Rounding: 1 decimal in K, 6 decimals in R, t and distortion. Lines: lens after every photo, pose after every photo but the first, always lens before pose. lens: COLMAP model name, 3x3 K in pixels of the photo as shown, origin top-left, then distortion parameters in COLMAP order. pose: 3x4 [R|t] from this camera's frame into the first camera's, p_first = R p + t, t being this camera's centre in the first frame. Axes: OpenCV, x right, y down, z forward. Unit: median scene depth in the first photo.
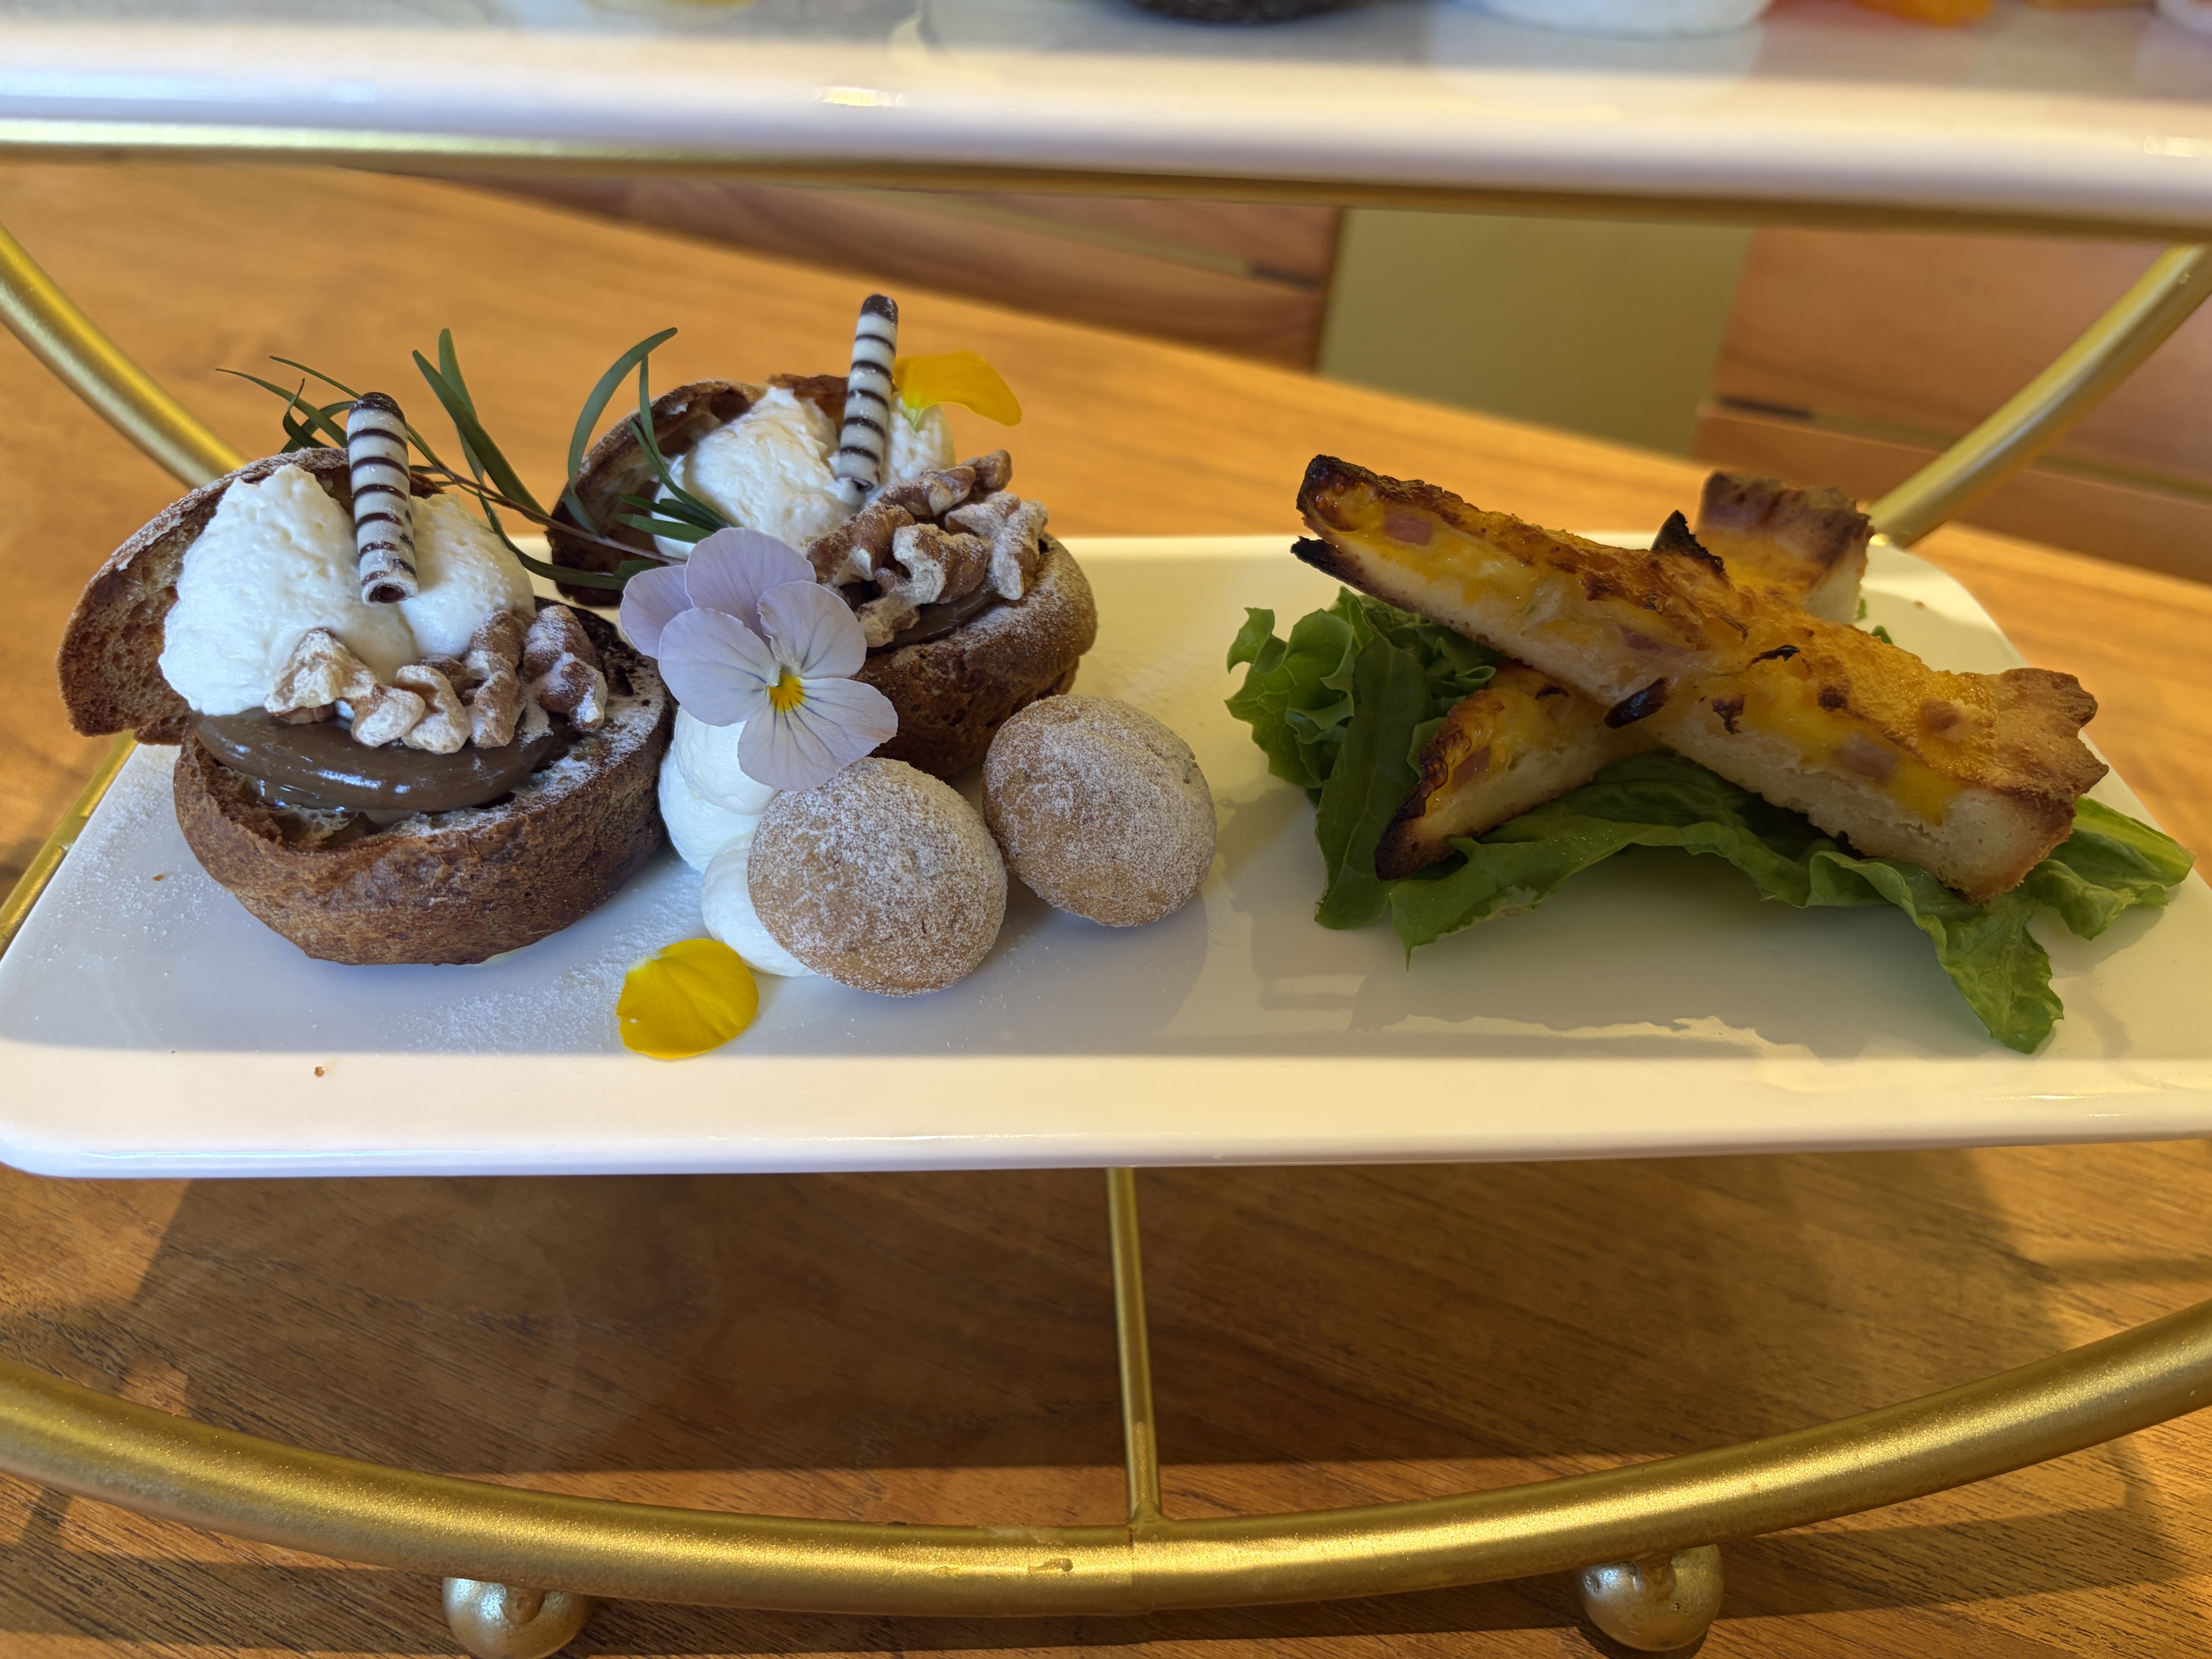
lens RADIAL K [[1904.0, 0, 1109.7], [0, 1904.0, 921.5], [0, 0, 1]] dist [0.006089, -0.060958]
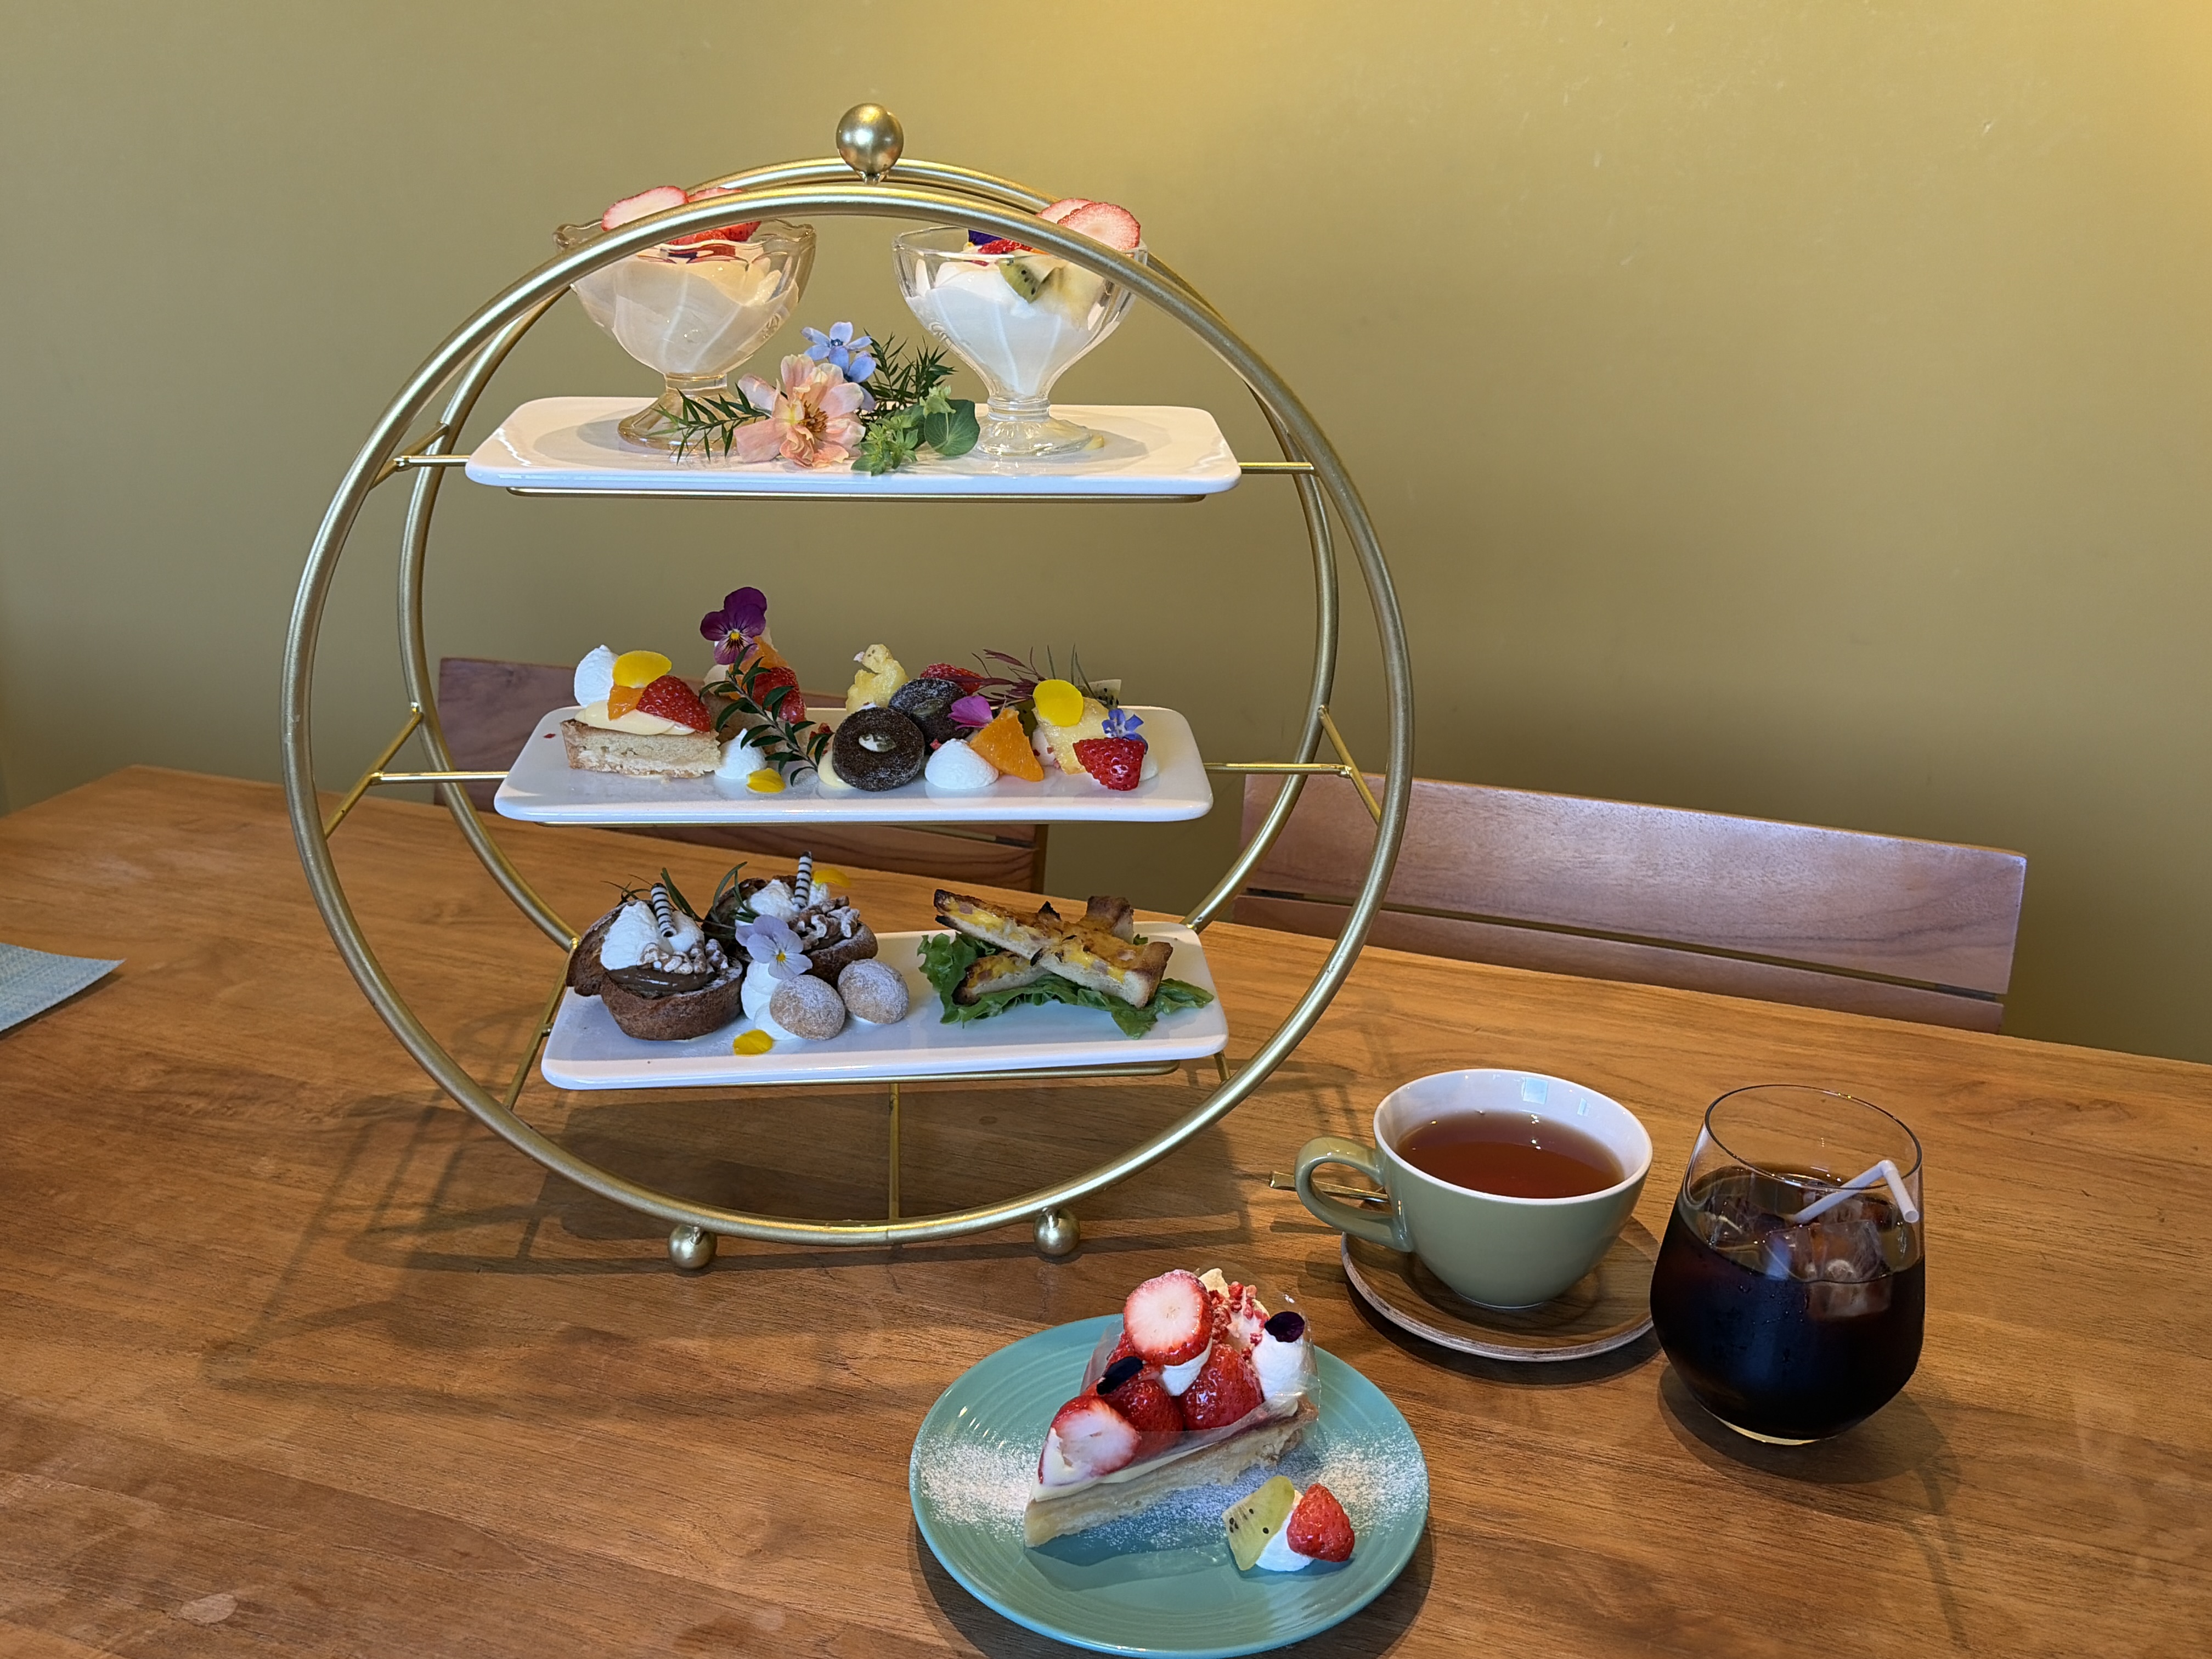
lens RADIAL K [[2115.6, 0, 1106.0], [0, 2115.6, 829.5], [0, 0, 1]] dist [0.053460, -0.000327]
pose [[0.998657, -0.044925, 0.025792, 0.339021], [0.050883, 0.944056, -0.325835, 0.957010], [-0.009711, 0.326710, 0.945075, -2.768196]]
